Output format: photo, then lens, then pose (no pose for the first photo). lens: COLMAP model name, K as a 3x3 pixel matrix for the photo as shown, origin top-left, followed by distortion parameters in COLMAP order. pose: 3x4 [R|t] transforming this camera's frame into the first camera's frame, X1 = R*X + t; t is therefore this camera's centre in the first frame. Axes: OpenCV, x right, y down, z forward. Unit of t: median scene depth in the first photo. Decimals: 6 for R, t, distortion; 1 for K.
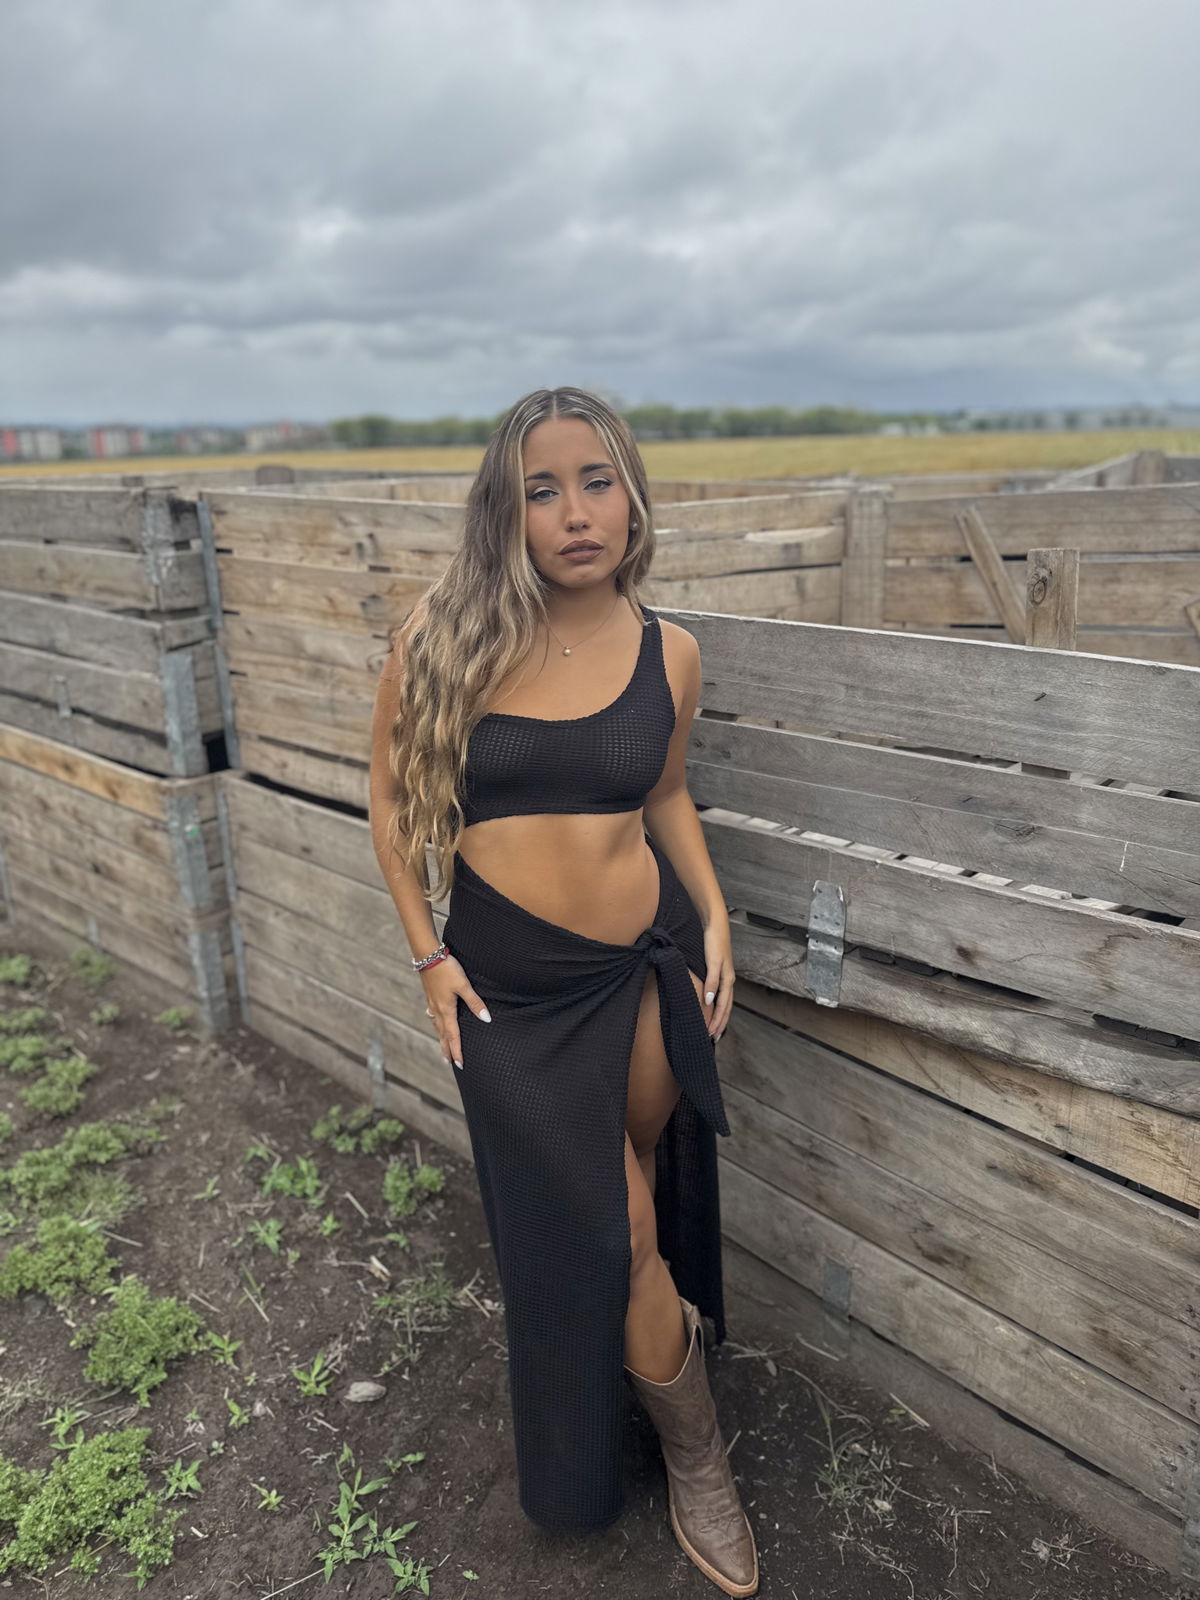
lens RADIAL K [[1145.0, 0, 588.4], [0, 1145.0, 788.5], [0, 0, 1]] dist [0.020514, -0.030279]
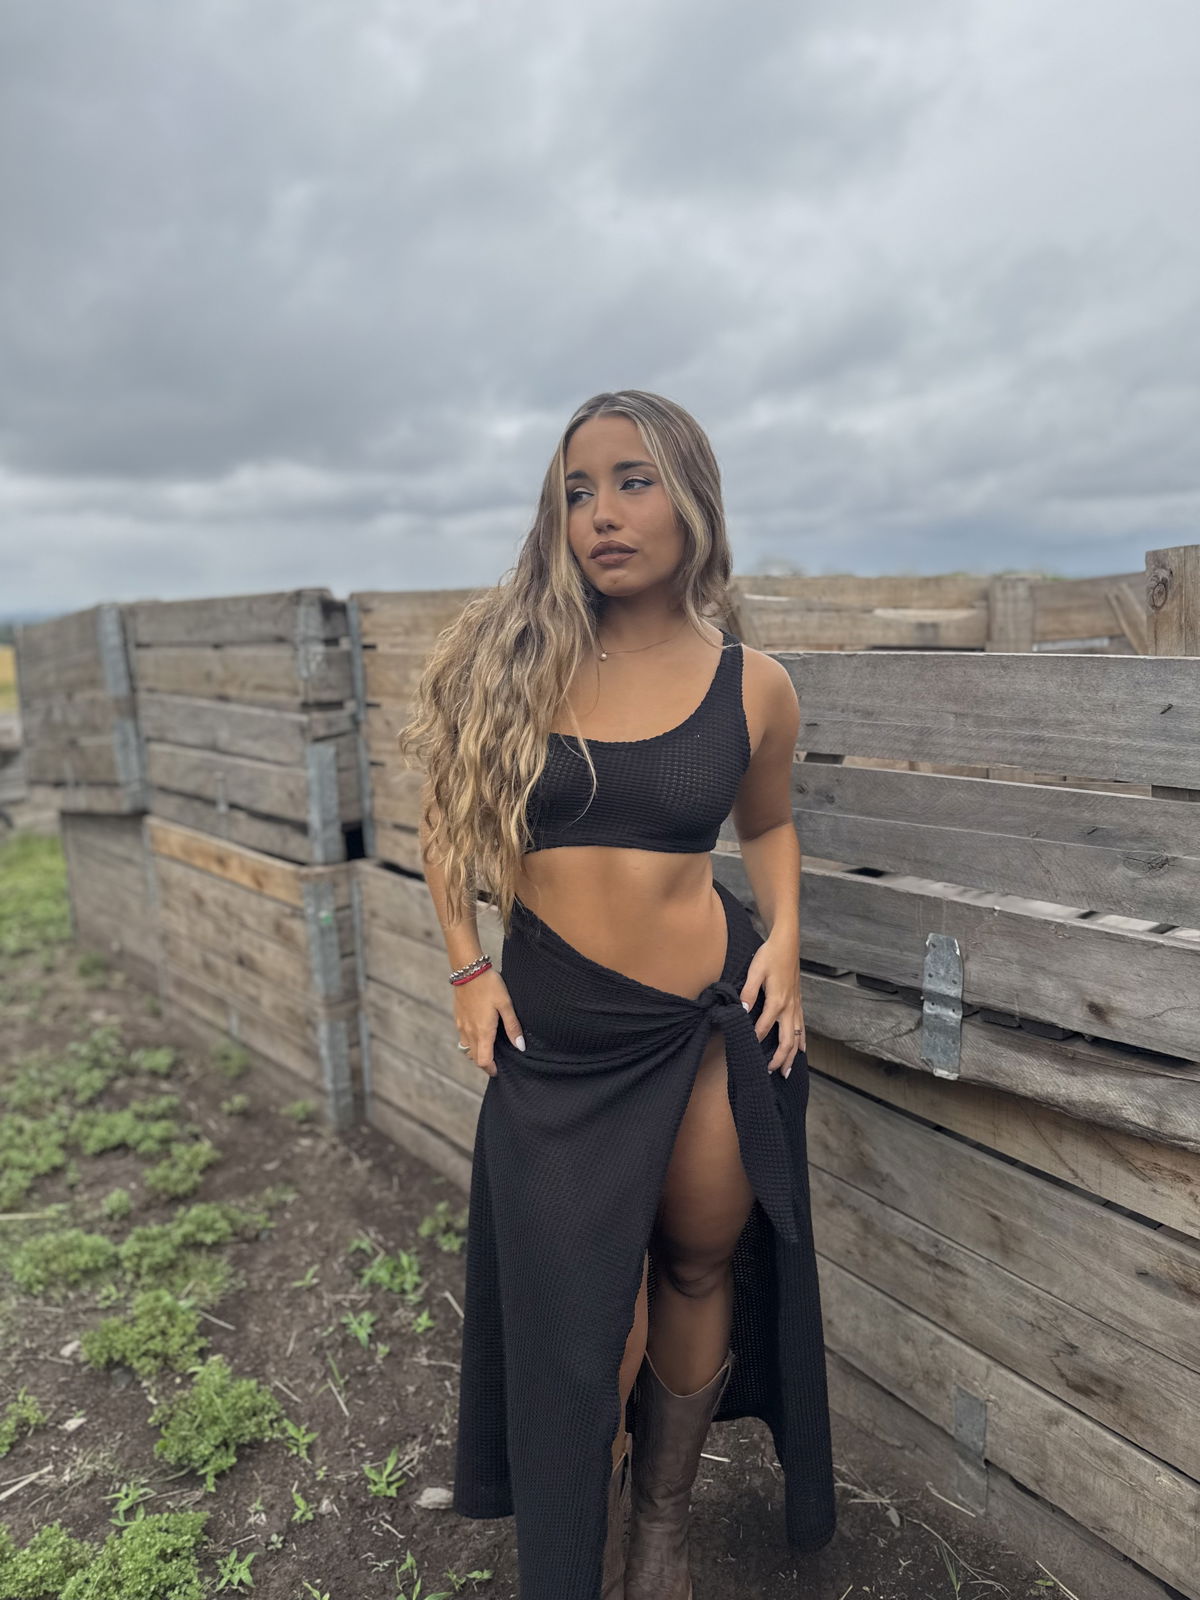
lens RADIAL K [[1144.0, 0, 600.0], [0, 1144.0, 800.0], [0, 0, 1]] dist [0.013619, -0.022549]
pose [[0.988755, 0.007772, -0.149340, 0.060799], [-0.027834, 0.990762, -0.132723, 0.083639], [0.146929, 0.135388, 0.979838, 0.044105]]
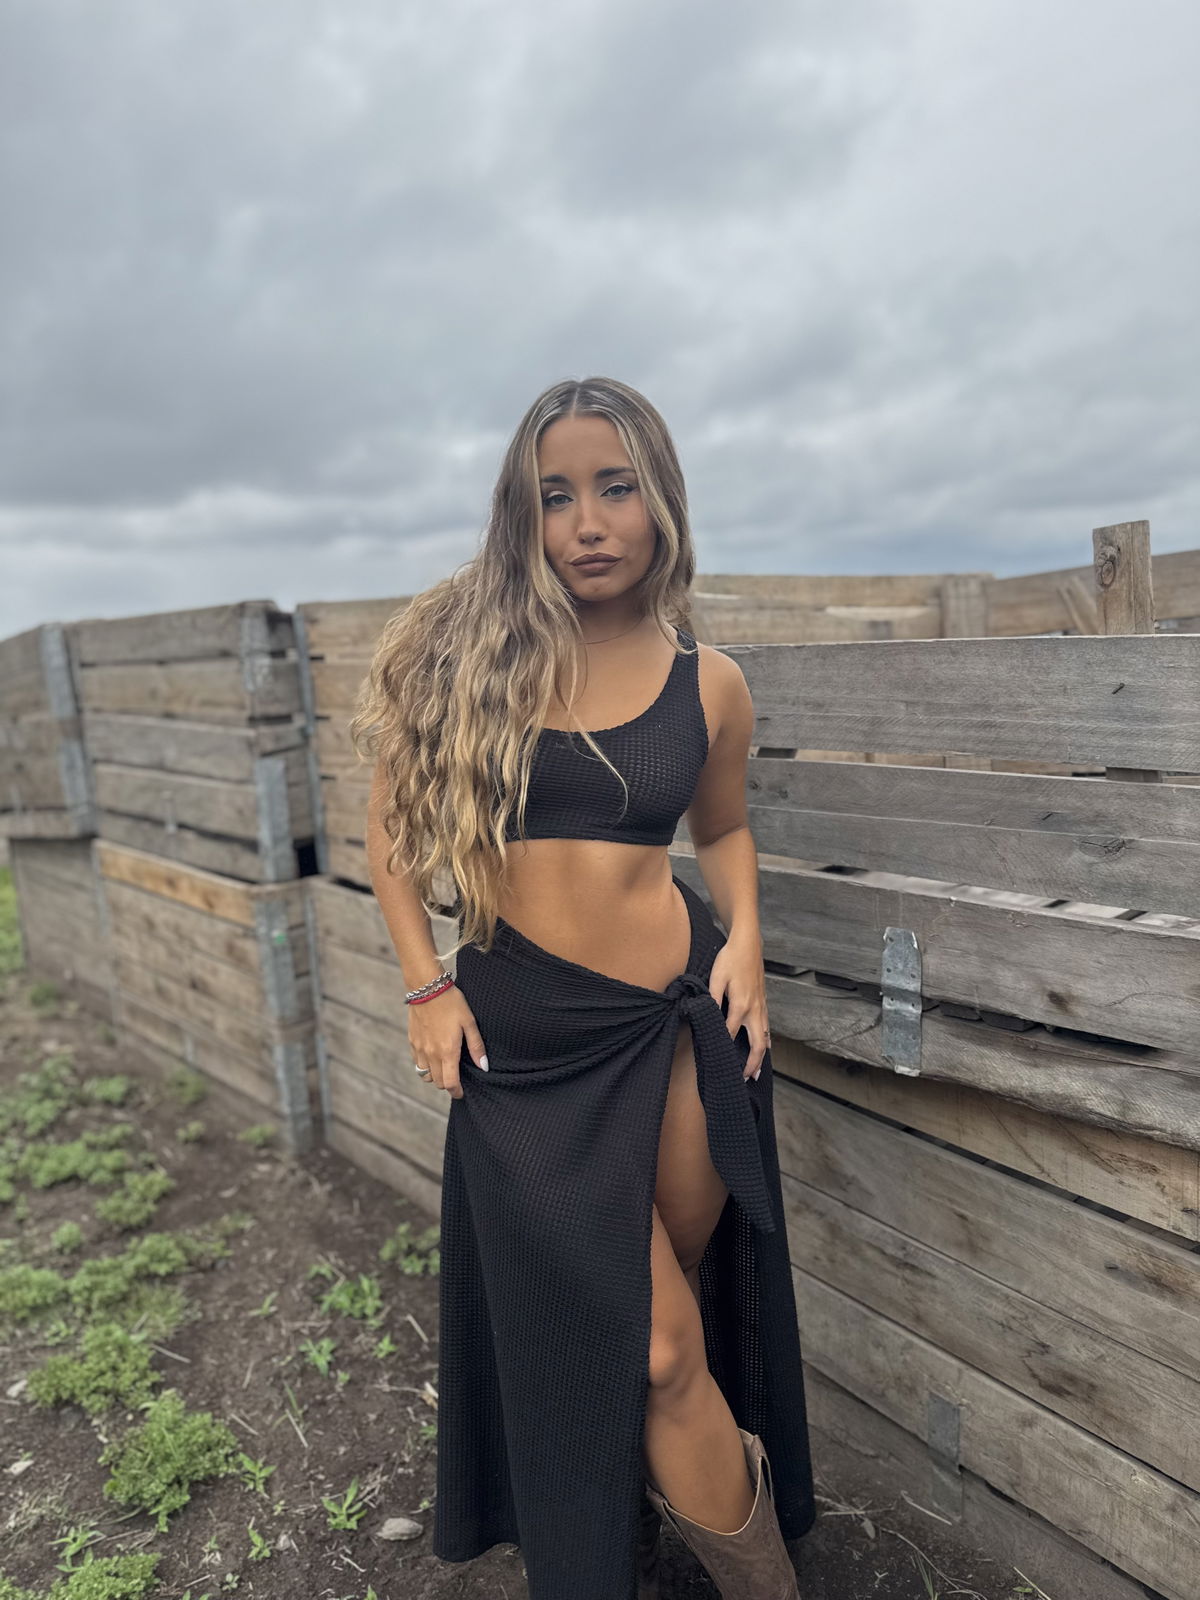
lens RADIAL K [[1145.0, 0, 598.7], [0, 1145.0, 807.7], [0, 0, 1]] dist [0.003542, -0.009590]
pose [[0.992312, -0.018866, -0.122313, 0.070388], [0.001216, 0.989751, -0.142796, 0.092921], [0.123754, 0.141550, 0.982165, 0.067799]]
